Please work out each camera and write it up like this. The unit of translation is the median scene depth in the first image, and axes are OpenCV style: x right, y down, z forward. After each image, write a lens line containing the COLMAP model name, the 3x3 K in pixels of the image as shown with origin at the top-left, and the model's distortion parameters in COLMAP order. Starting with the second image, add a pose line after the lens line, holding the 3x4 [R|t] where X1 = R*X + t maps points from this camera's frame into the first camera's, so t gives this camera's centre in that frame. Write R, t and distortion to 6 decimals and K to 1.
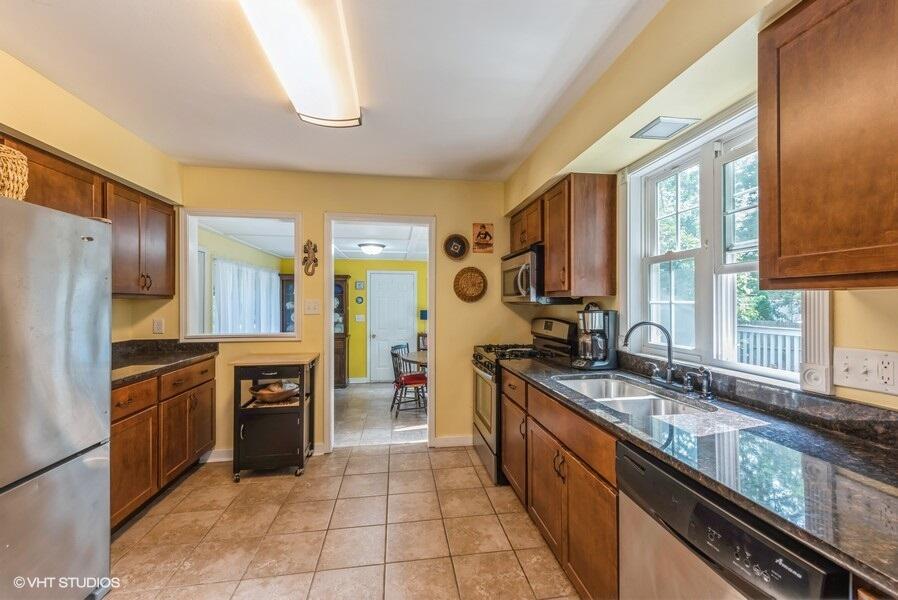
lens RADIAL K [[370.7, 0, 449.0], [0, 370.7, 300.0], [0, 0, 1]] dist [0.002081, -0.000034]
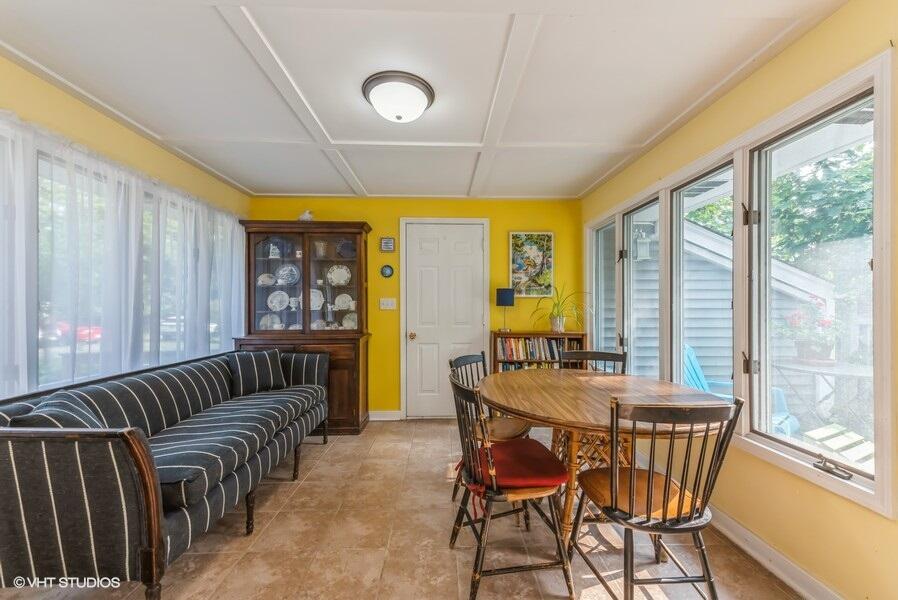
lens RADIAL K [[359.0, 0, 452.1], [0, 359.0, 303.9], [0, 0, 1]] dist [0.000643, -0.000080]
pose [[0.993529, -0.000948, -0.113578, -0.192274], [0.000945, 1.000000, -0.000079, 0.115342], [0.113578, -0.000029, 0.993529, 1.100071]]
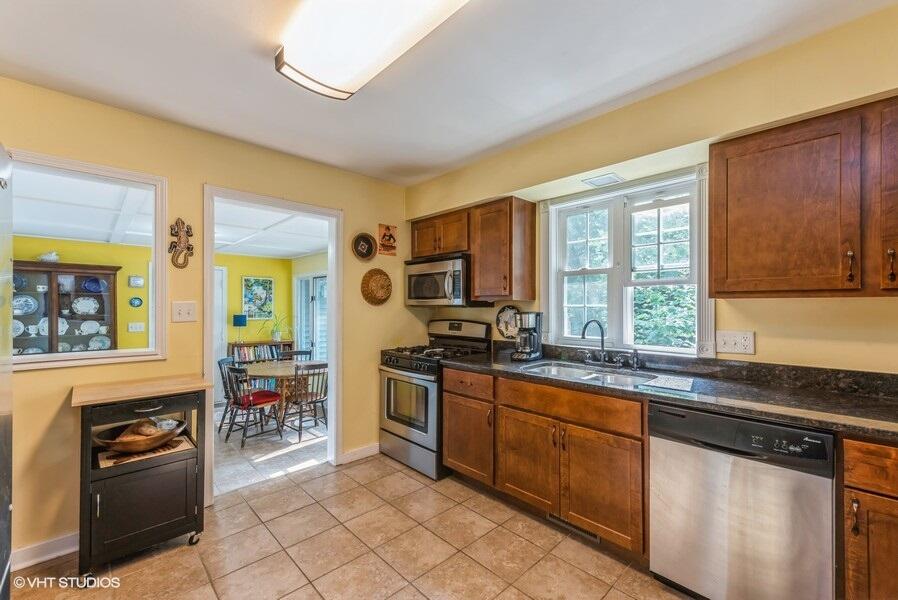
lens RADIAL K [[374.8, 0, 452.8], [0, 374.8, 305.3], [0, 0, 1]] dist [0.009162, -0.000087]
pose [[0.816037, 0.001818, 0.577997, -0.377379], [-0.005012, 0.999980, 0.003931, 0.001388], [-0.577978, -0.006105, 0.816030, 0.097476]]
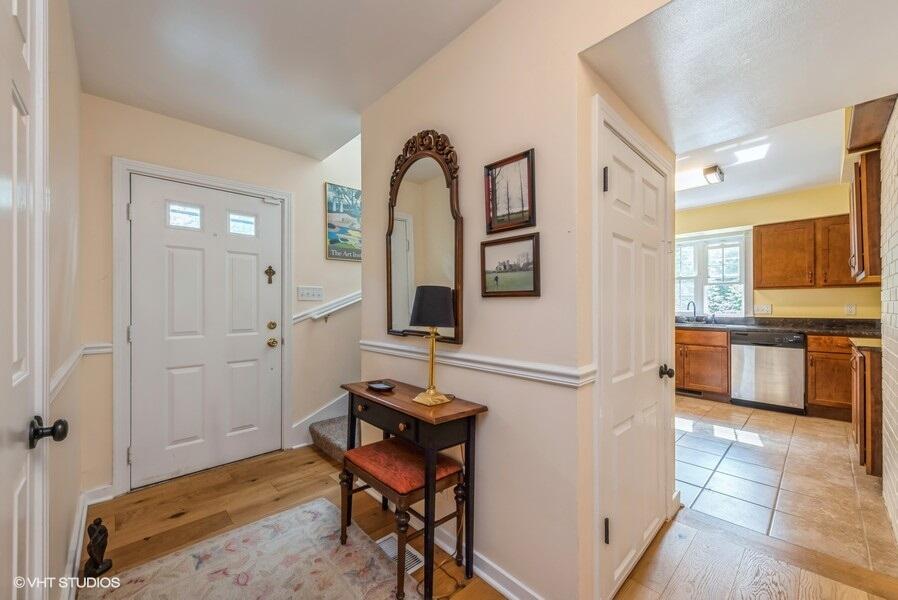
lens RADIAL K [[350.8, 0, 451.0], [0, 350.8, 304.9], [0, 0, 1]] dist [0.002137, 0.000112]
pose [[0.820463, 0.000029, 0.571699, -1.413674], [-0.002107, 0.999993, 0.002972, 0.046552], [-0.571695, -0.003643, 0.820458, -0.090518]]
